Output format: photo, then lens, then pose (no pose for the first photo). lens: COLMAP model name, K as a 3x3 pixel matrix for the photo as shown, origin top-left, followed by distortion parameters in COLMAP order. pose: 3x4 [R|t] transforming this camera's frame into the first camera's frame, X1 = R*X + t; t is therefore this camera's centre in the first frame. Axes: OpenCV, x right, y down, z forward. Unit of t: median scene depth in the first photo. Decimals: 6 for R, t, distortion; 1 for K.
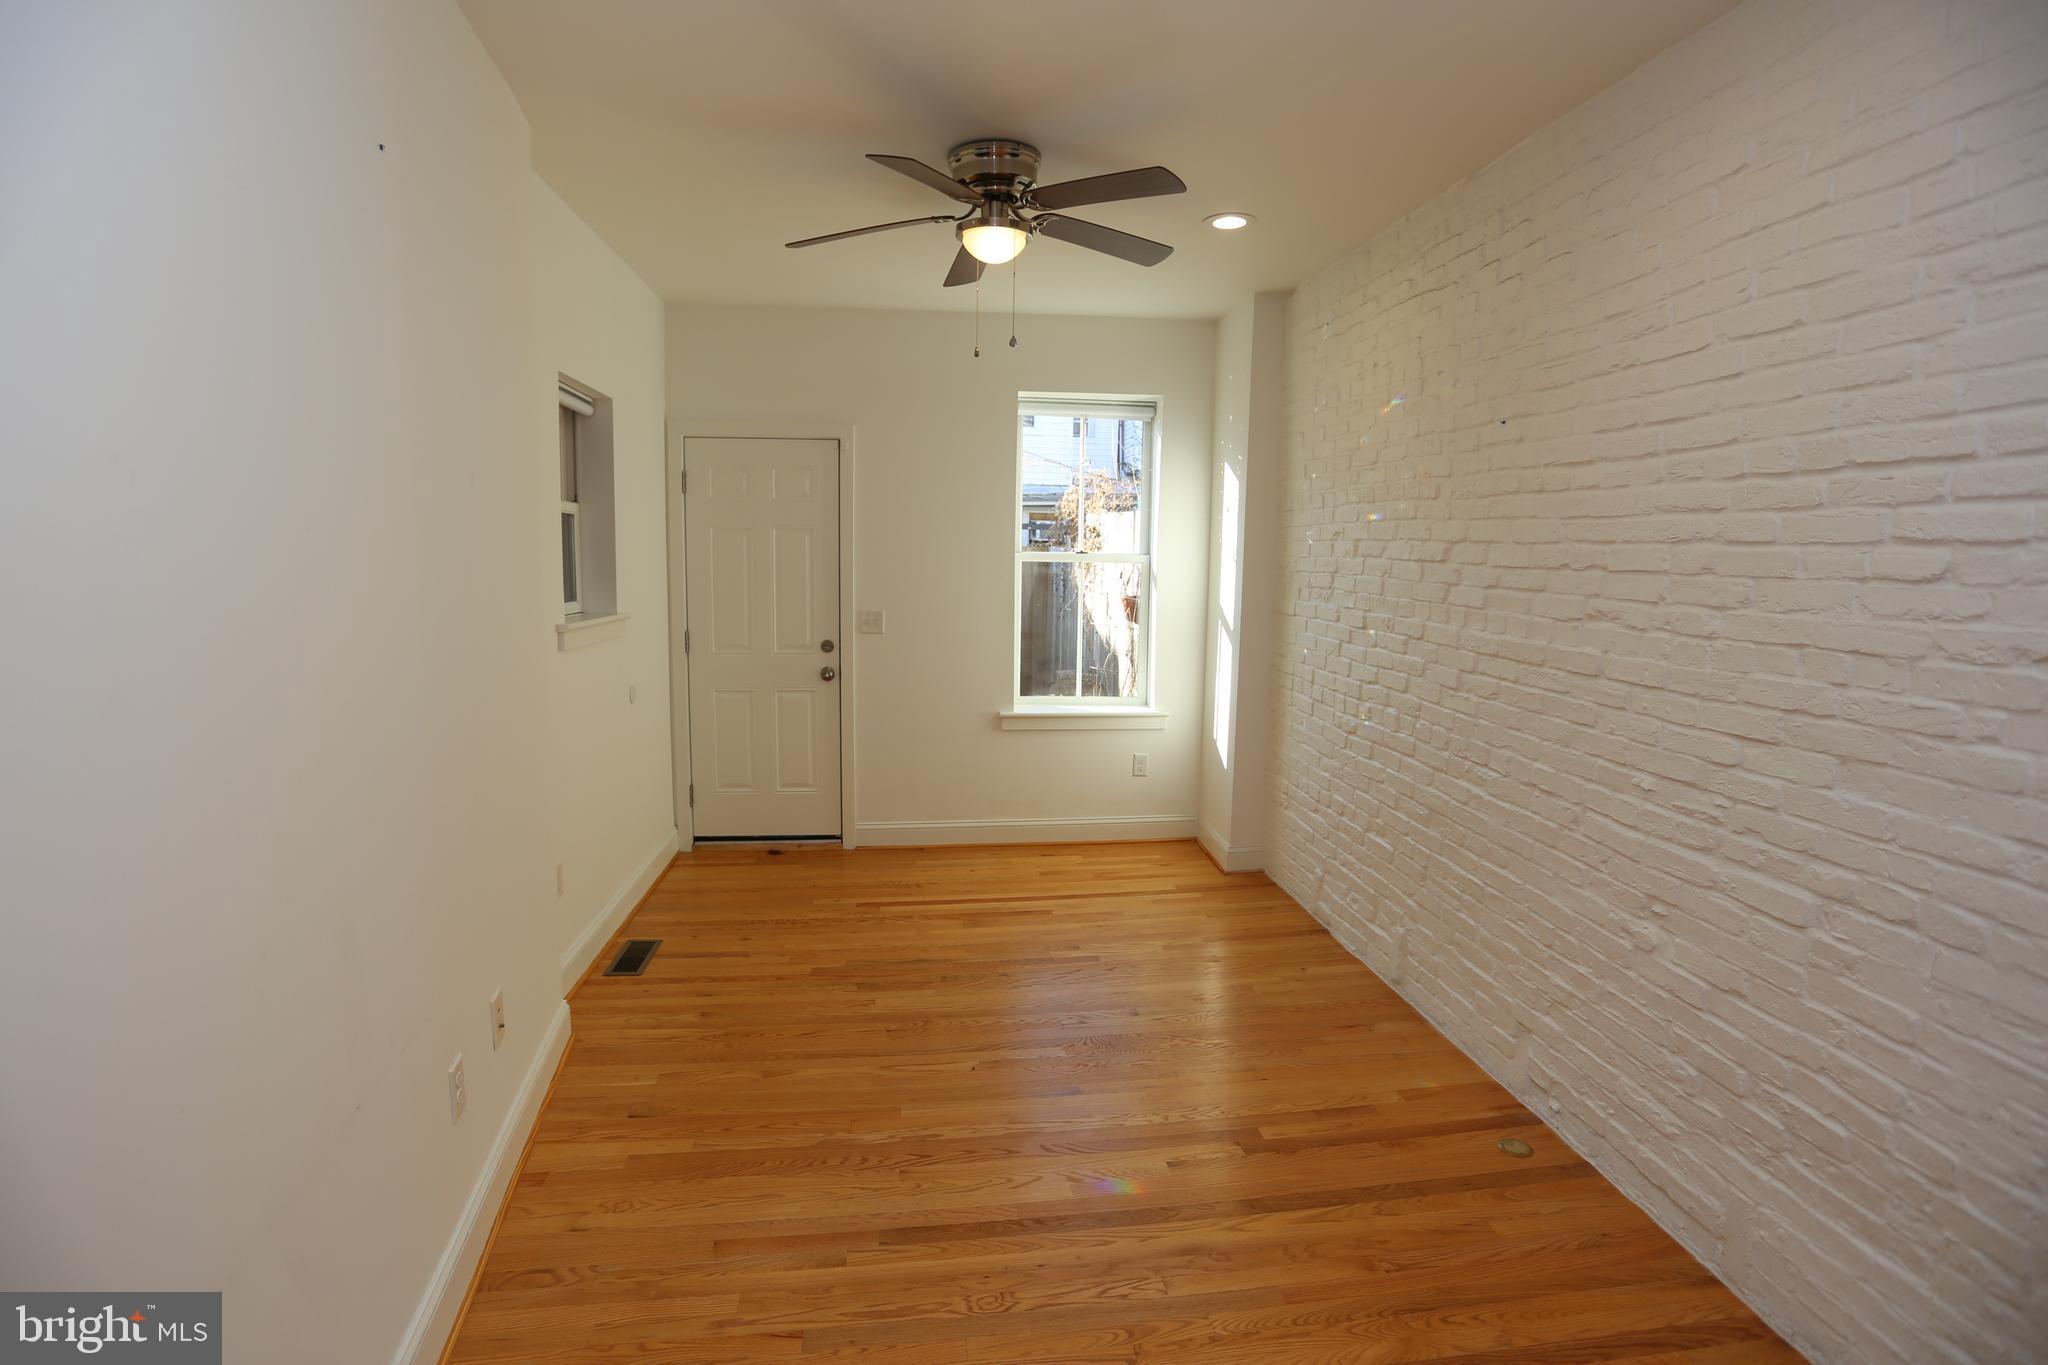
lens RADIAL K [[994.2, 0, 1012.9], [0, 994.2, 677.8], [0, 0, 1]] dist [-0.078800, 0.032635]
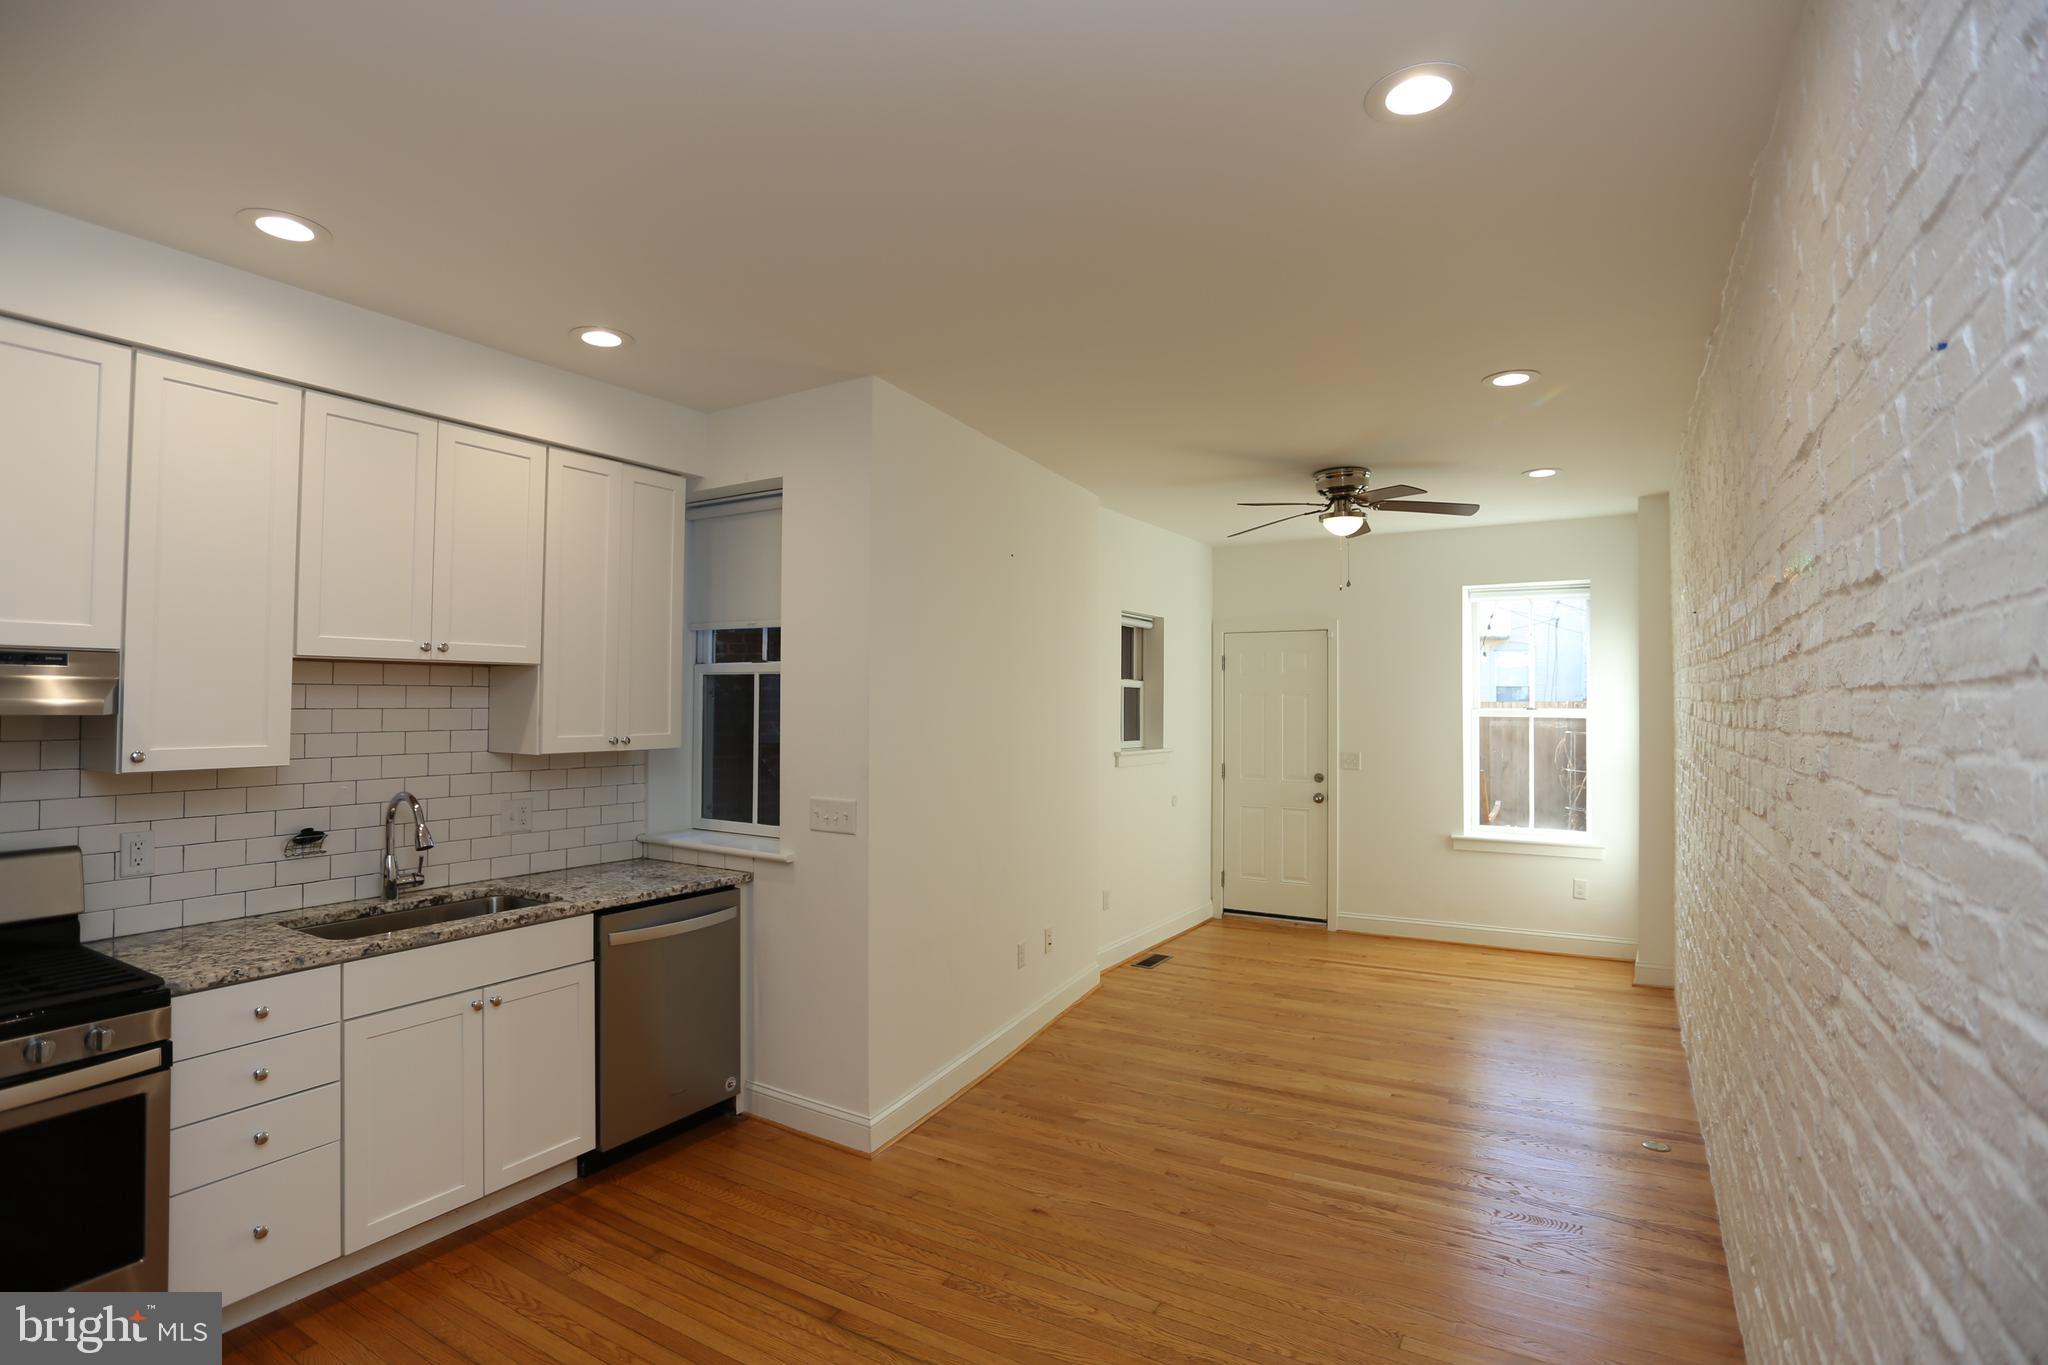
lens RADIAL K [[994.2, 0, 1012.9], [0, 994.2, 677.8], [0, 0, 1]] dist [-0.078800, 0.032635]
pose [[0.785322, -0.024731, -0.618593, 0.434987], [-0.071179, 0.988969, -0.129902, 0.051605], [0.614982, 0.146046, 0.774899, -0.452951]]
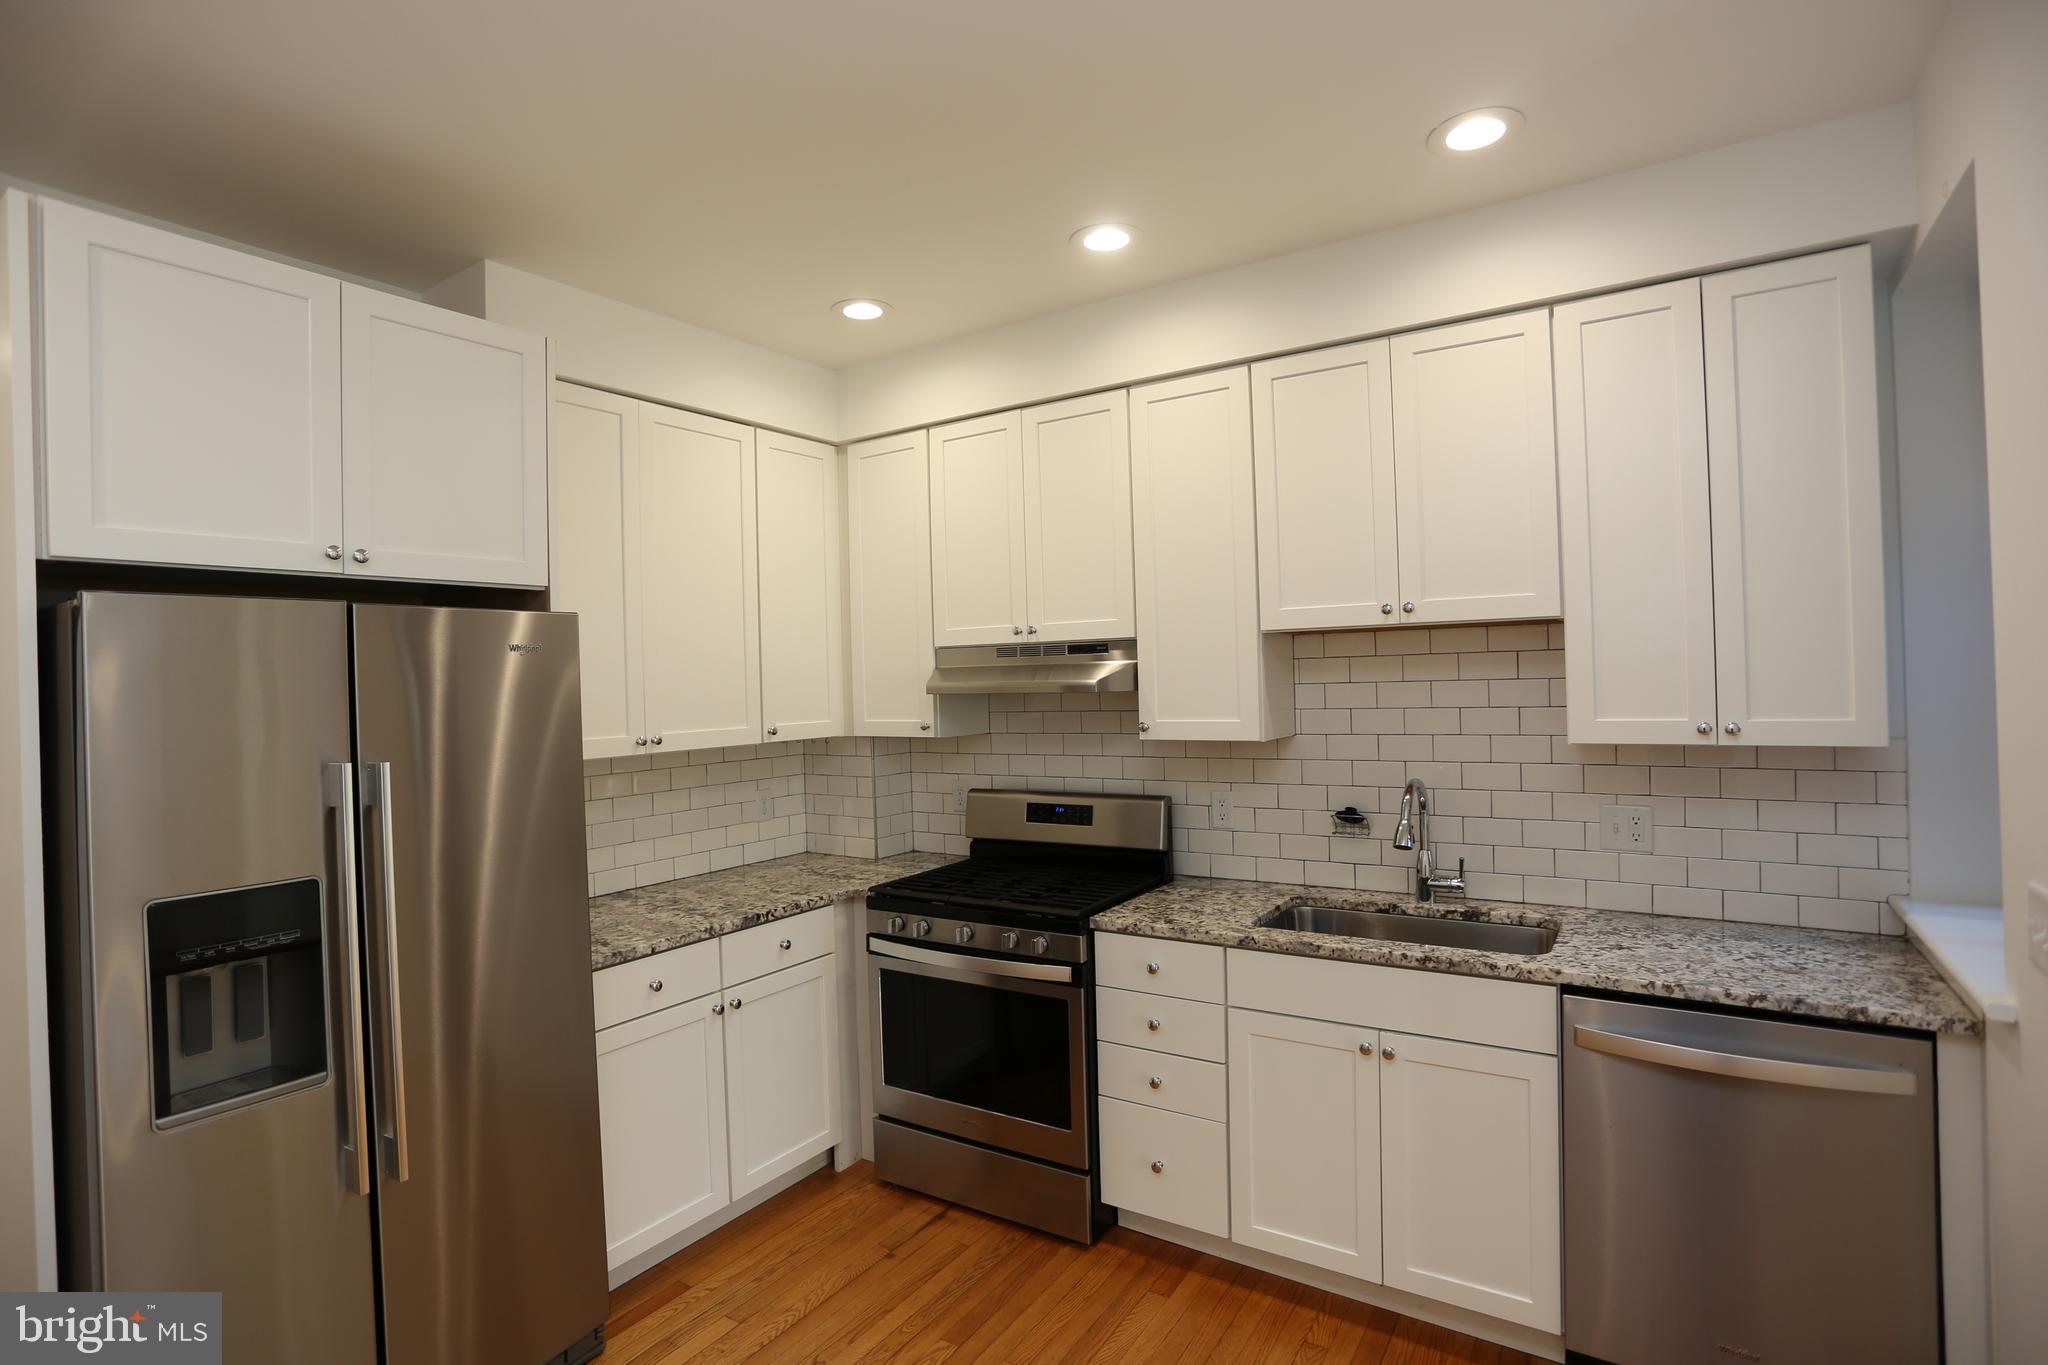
lens RADIAL K [[994.2, 0, 1012.9], [0, 994.2, 677.8], [0, 0, 1]] dist [-0.078800, 0.032635]
pose [[-0.646784, 0.002872, -0.762668, 0.256330], [-0.078021, 0.994498, 0.069911, -0.020377], [0.758672, 0.104721, -0.643001, 0.093350]]
